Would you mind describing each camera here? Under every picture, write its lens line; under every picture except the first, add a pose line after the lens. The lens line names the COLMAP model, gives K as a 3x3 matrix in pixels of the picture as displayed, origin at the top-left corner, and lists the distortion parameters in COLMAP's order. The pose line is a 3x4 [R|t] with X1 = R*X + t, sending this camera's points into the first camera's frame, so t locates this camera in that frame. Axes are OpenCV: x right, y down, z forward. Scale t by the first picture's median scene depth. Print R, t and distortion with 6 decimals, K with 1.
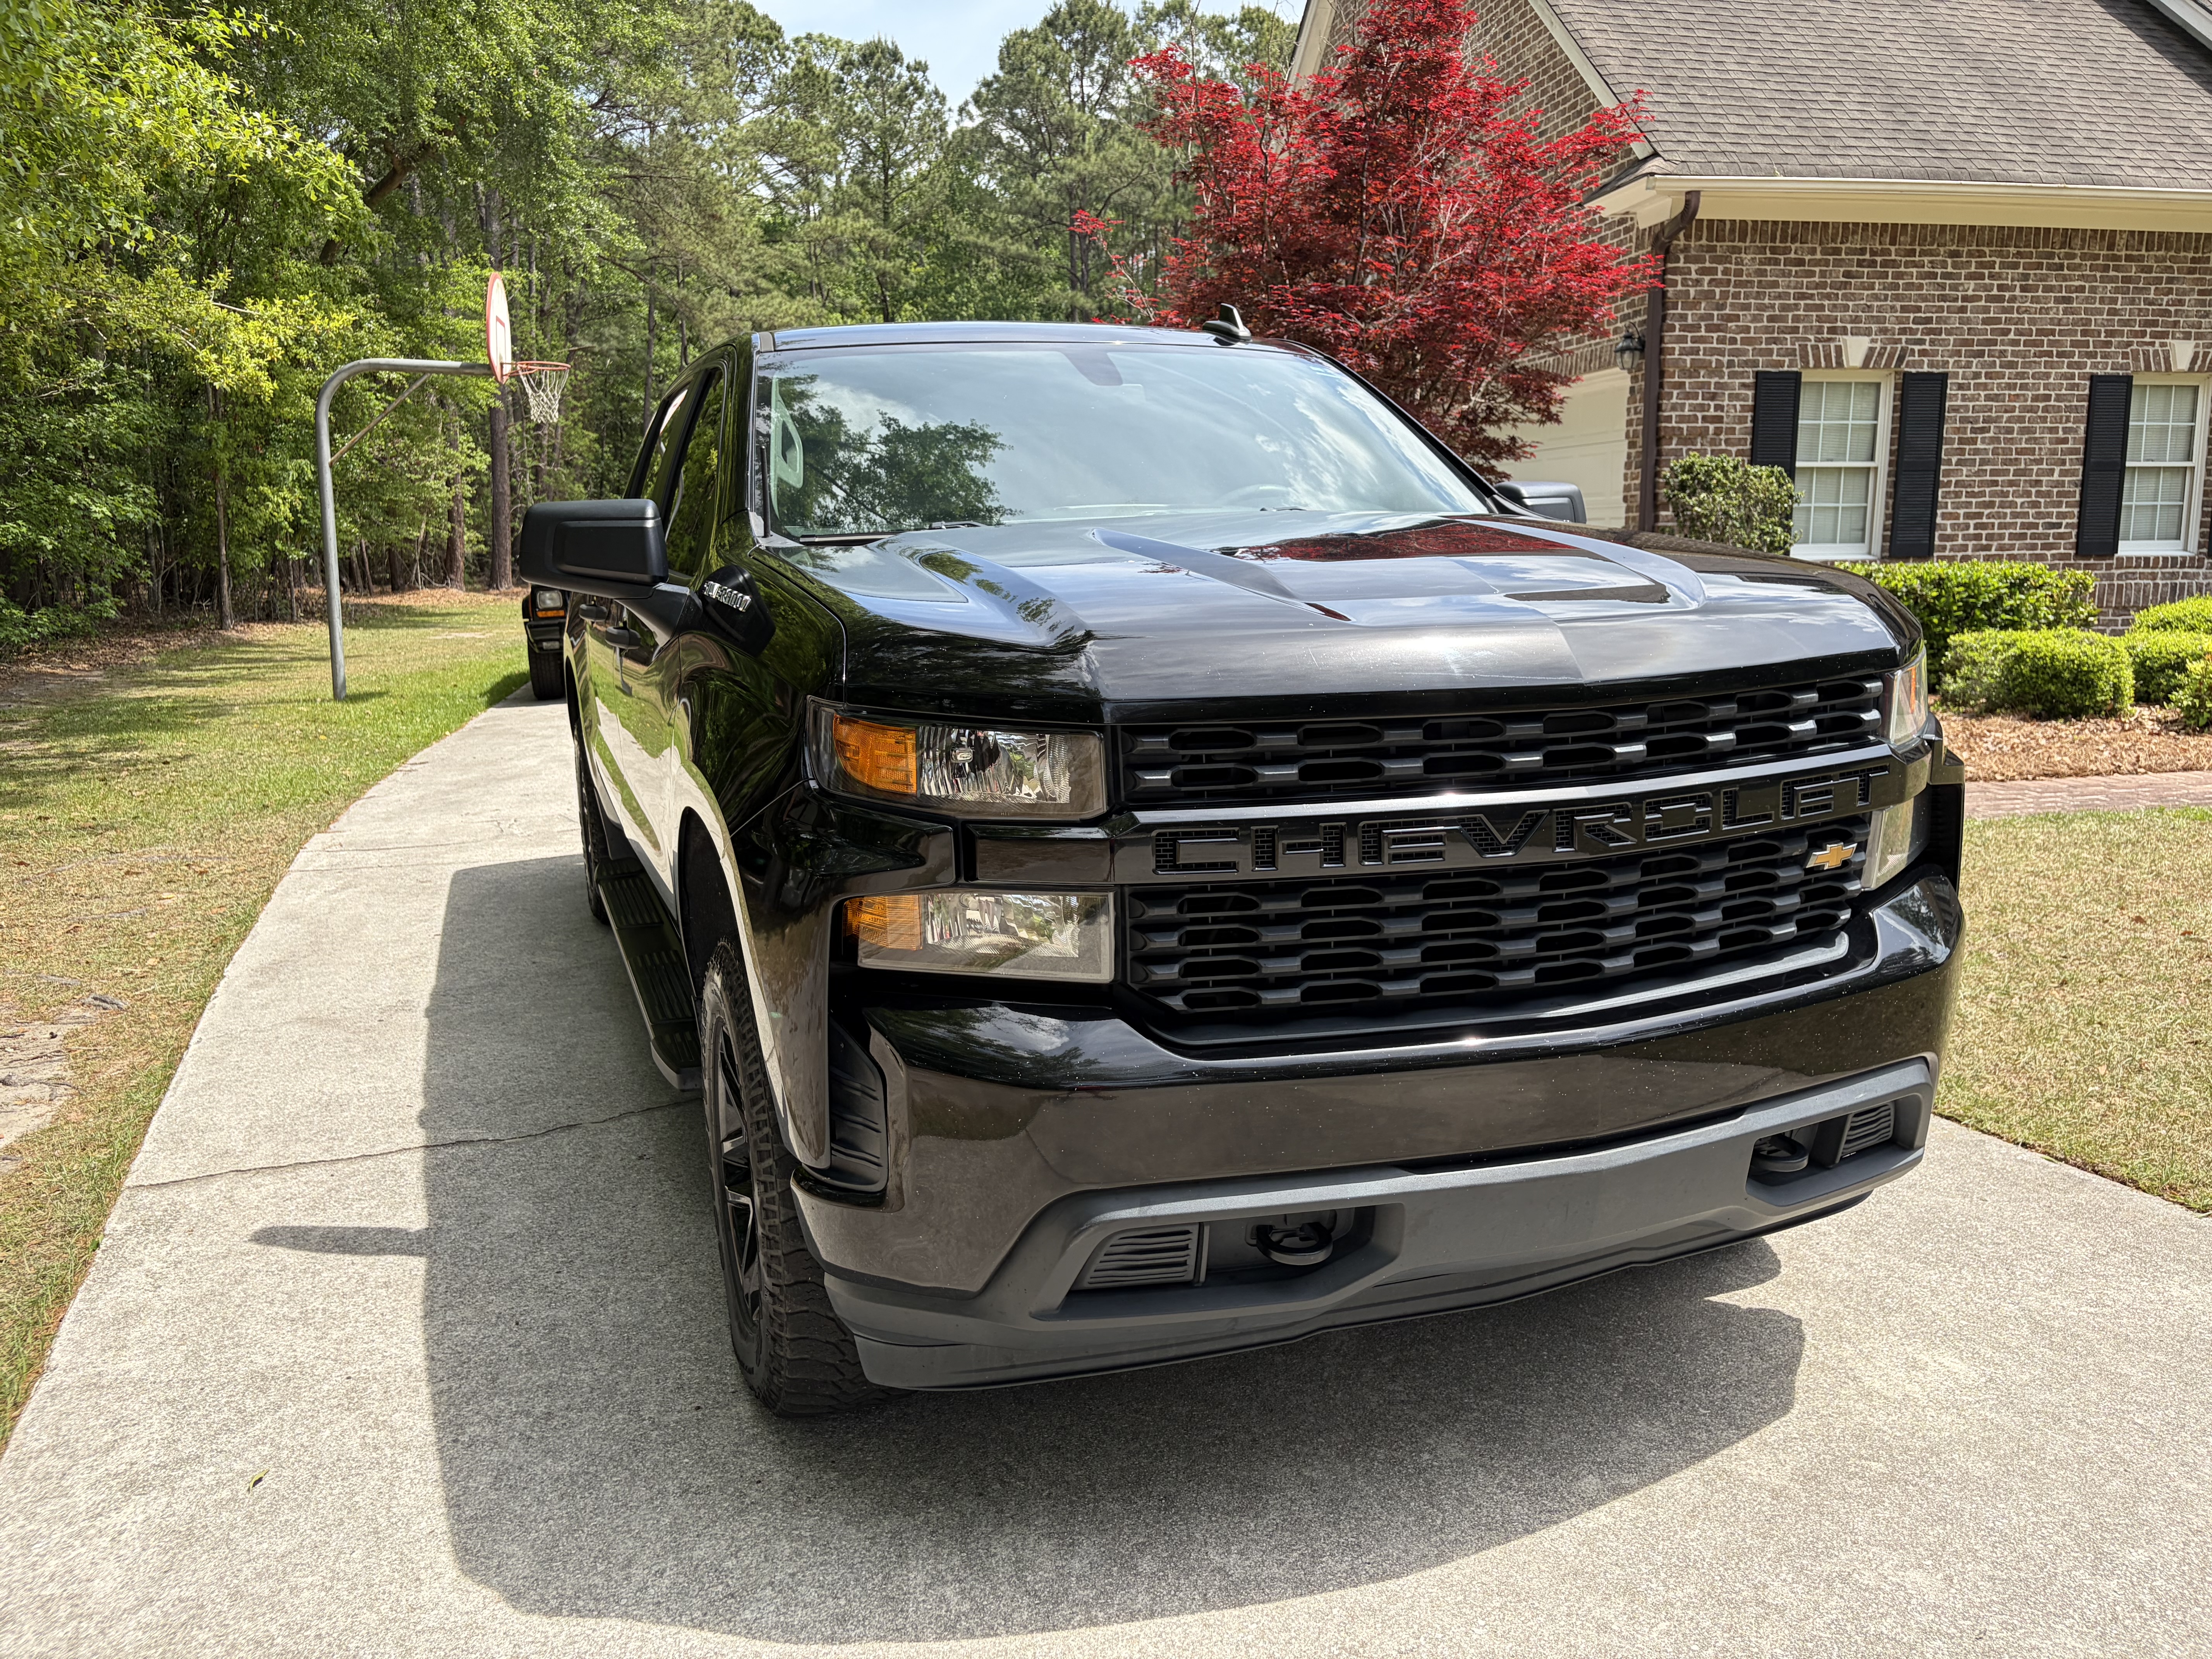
lens RADIAL K [[1654.6, 0, 1106.0], [0, 1654.6, 829.5], [0, 0, 1]] dist [0.006891, -0.002452]
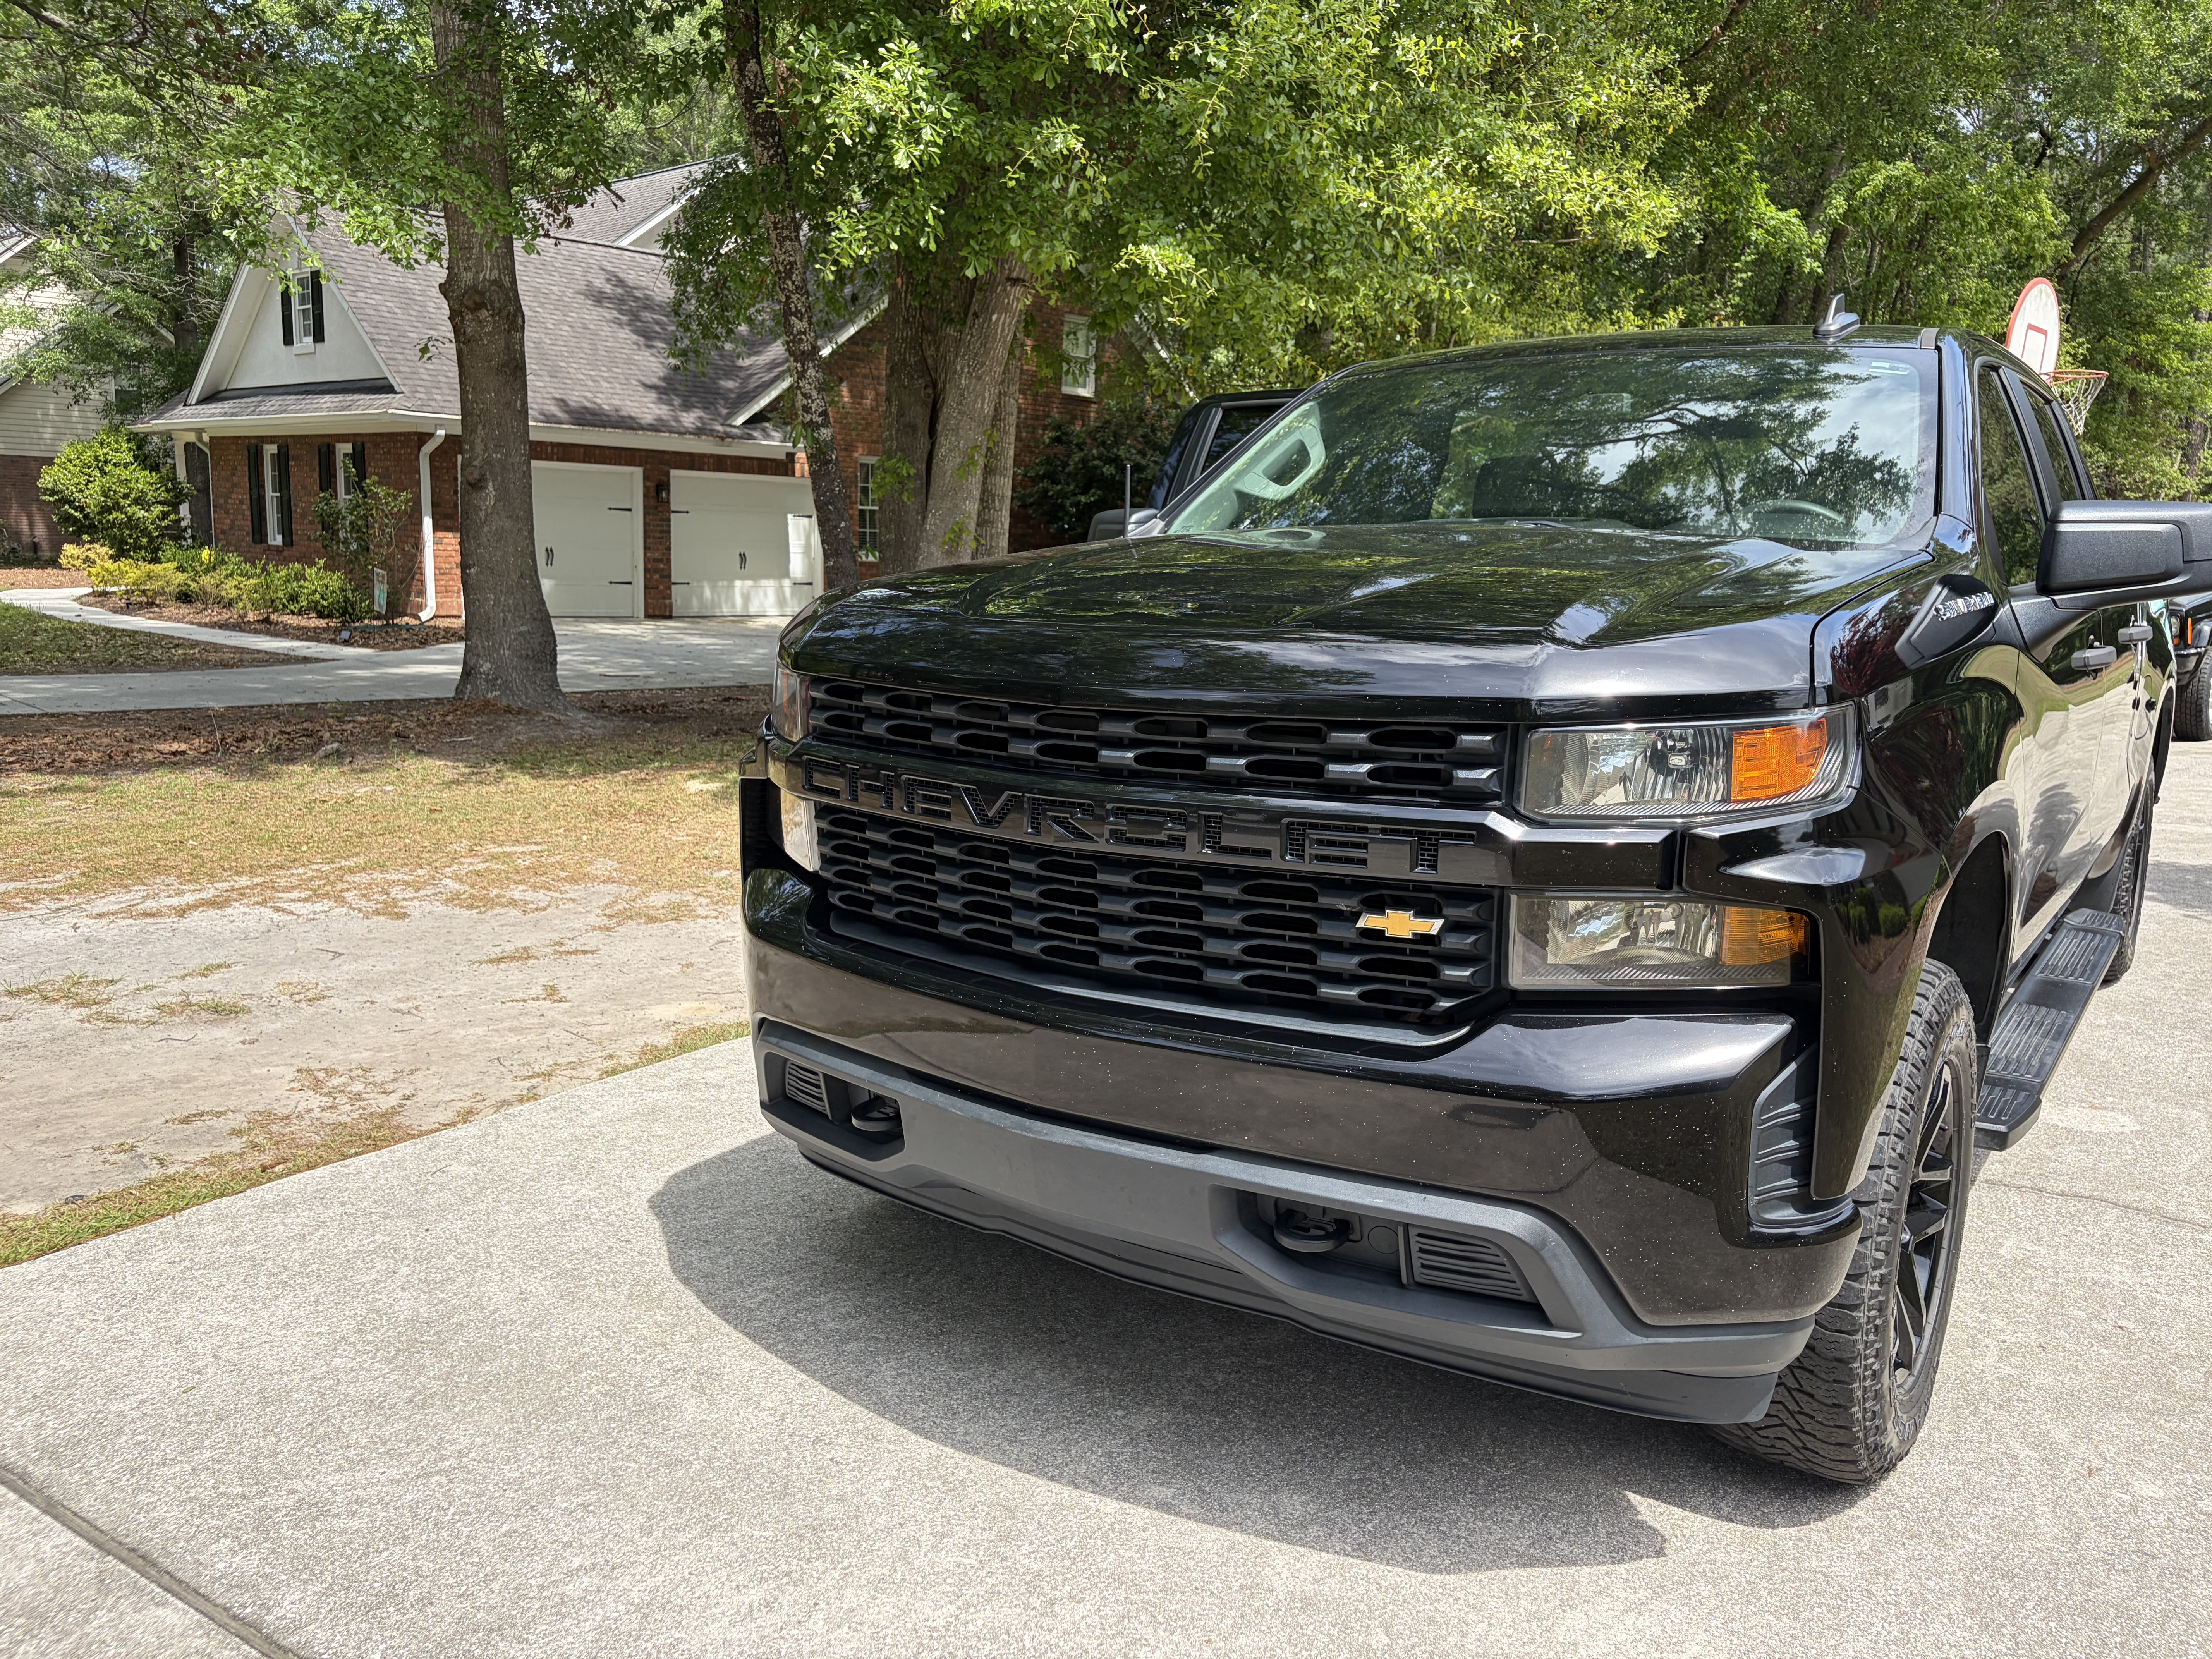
lens RADIAL K [[1654.6, 0, 1106.0], [0, 1654.6, 829.5], [0, 0, 1]] dist [0.006891, -0.002452]
pose [[0.567741, 0.158900, -0.807726, 1.055717], [-0.167994, 0.982909, 0.075282, -0.073814], [0.805884, 0.092952, 0.584732, 0.358179]]
